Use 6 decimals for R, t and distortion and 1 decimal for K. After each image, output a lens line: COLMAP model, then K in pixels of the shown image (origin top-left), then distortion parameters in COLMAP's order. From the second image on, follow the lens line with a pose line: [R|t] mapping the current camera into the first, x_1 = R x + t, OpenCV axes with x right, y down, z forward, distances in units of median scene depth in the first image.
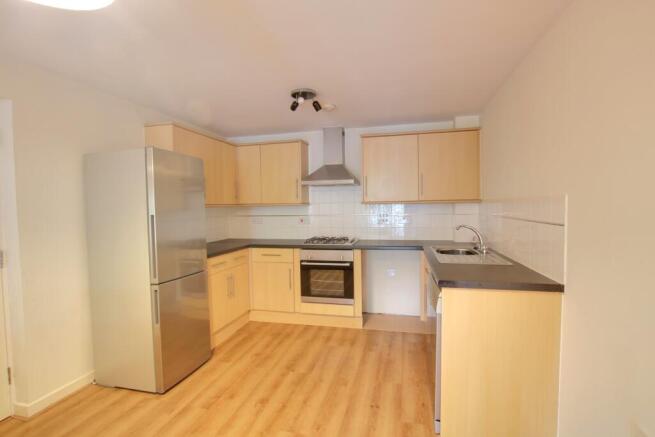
lens RADIAL K [[308.3, 0, 328.8], [0, 308.3, 209.0], [0, 0, 1]] dist [-0.000451, -0.000001]
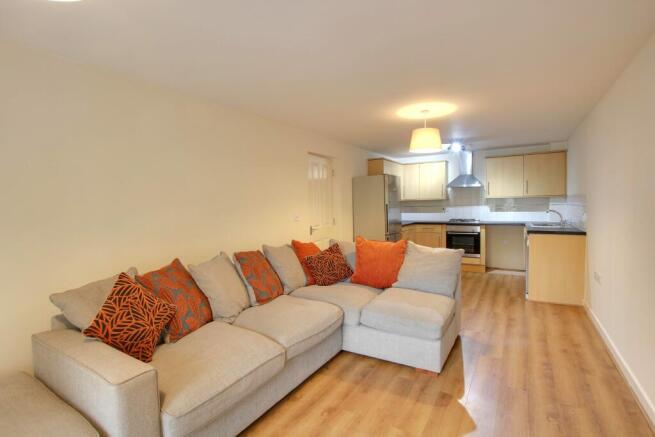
lens RADIAL K [[308.3, 0, 328.8], [0, 308.3, 209.0], [0, 0, 1]] dist [-0.000451, -0.000001]
pose [[0.938656, -0.001374, -0.344851, -0.116178], [0.002120, 0.999996, 0.001787, 0.034645], [0.344847, -0.002409, 0.938656, -0.887894]]
